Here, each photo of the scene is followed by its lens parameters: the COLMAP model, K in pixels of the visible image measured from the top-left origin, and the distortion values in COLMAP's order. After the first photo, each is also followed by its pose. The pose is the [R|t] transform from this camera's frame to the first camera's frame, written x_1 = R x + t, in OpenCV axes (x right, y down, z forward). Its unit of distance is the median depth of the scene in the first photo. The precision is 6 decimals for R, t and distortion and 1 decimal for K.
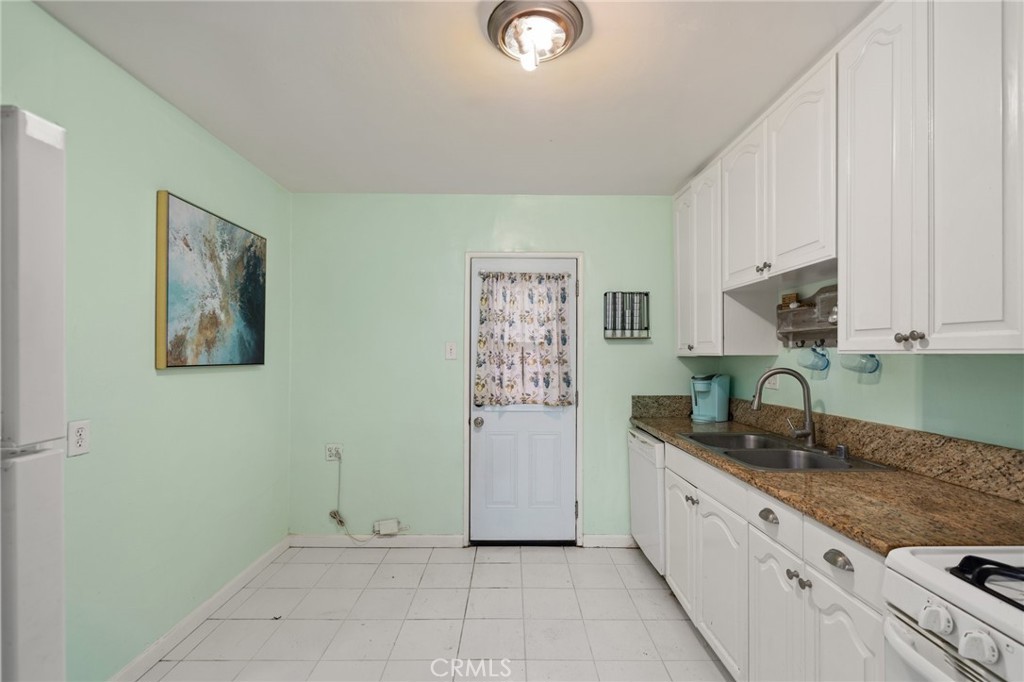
lens RADIAL K [[457.3, 0, 512.0], [0, 457.3, 348.7], [0, 0, 1]] dist [-0.004009, 0.000289]
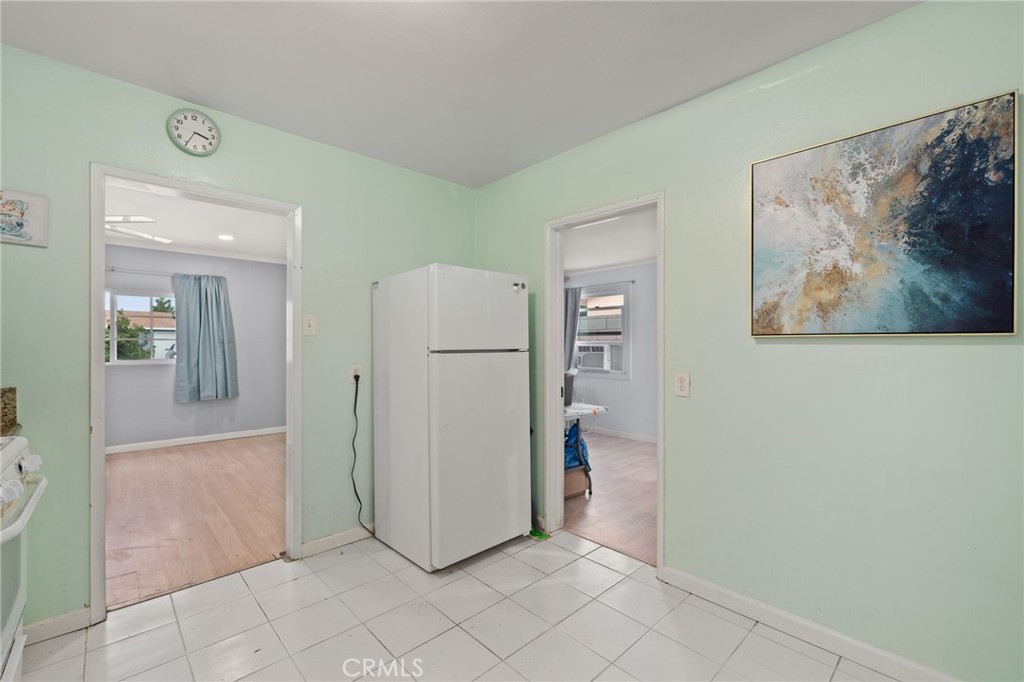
lens RADIAL K [[432.2, 0, 514.2], [0, 432.2, 345.3], [0, 0, 1]] dist [-0.002311, -0.000533]
pose [[-0.732044, -0.000951, -0.681257, 0.250174], [0.007361, 0.999930, -0.009306, 0.057898], [0.681218, -0.011827, -0.731985, 1.154448]]
